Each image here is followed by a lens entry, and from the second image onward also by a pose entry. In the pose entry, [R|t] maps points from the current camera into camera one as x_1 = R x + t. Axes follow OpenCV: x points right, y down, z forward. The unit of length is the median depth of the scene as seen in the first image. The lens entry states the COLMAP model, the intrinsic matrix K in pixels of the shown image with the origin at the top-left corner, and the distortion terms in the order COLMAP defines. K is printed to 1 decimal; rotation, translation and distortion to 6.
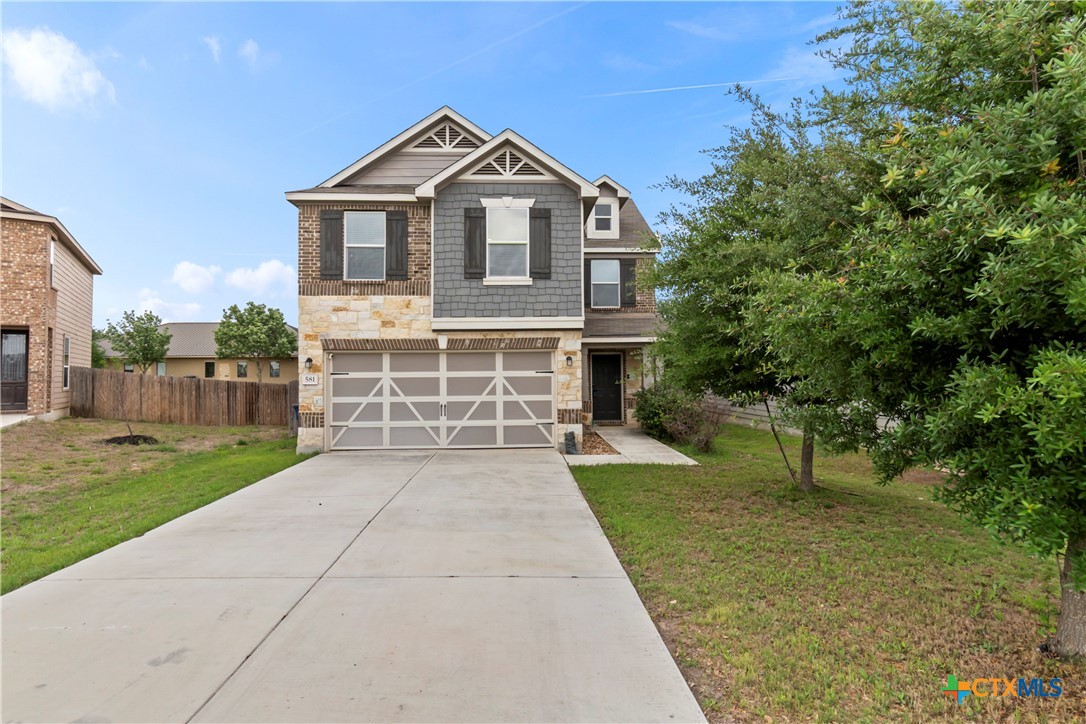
lens RADIAL K [[566.1, 0, 549.9], [0, 566.1, 362.6], [0, 0, 1]] dist [-0.006747, -0.000751]
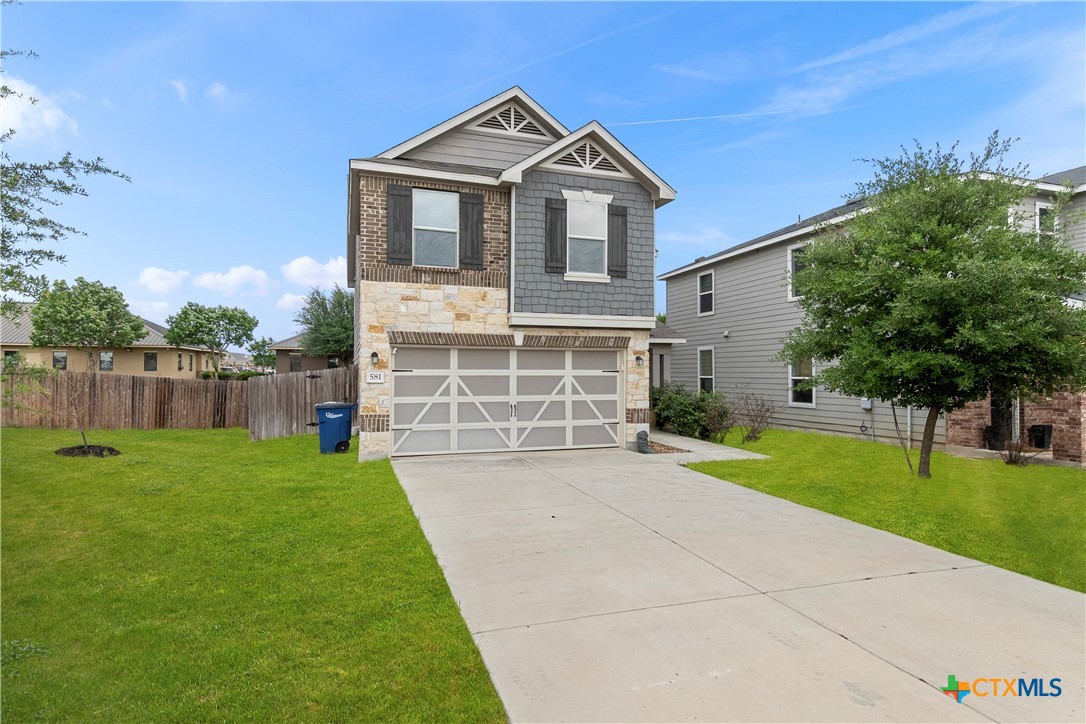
lens RADIAL K [[566.1, 0, 545.3], [0, 566.1, 366.7], [0, 0, 1]] dist [-0.006747, -0.000751]
pose [[0.959526, 0.013401, 0.281300, -0.407637], [-0.017137, 0.999795, 0.010823, 0.000041], [-0.281097, -0.015205, 0.959559, 0.082293]]
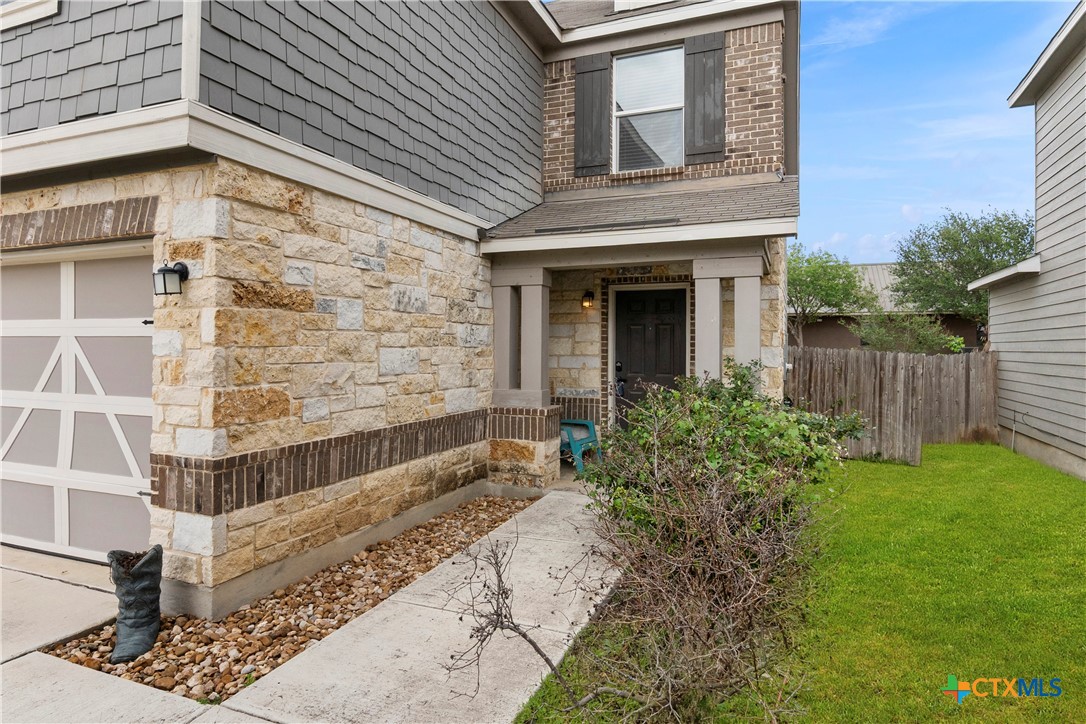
lens RADIAL K [[642.0, 0, 539.1], [0, 642.0, 343.5], [0, 0, 1]] dist [-0.005573, -0.000432]
pose [[0.901237, 0.013017, -0.433132, 0.322765], [-0.004564, 0.999778, 0.020550, 0.020903], [0.433303, -0.016544, 0.901096, 0.799157]]
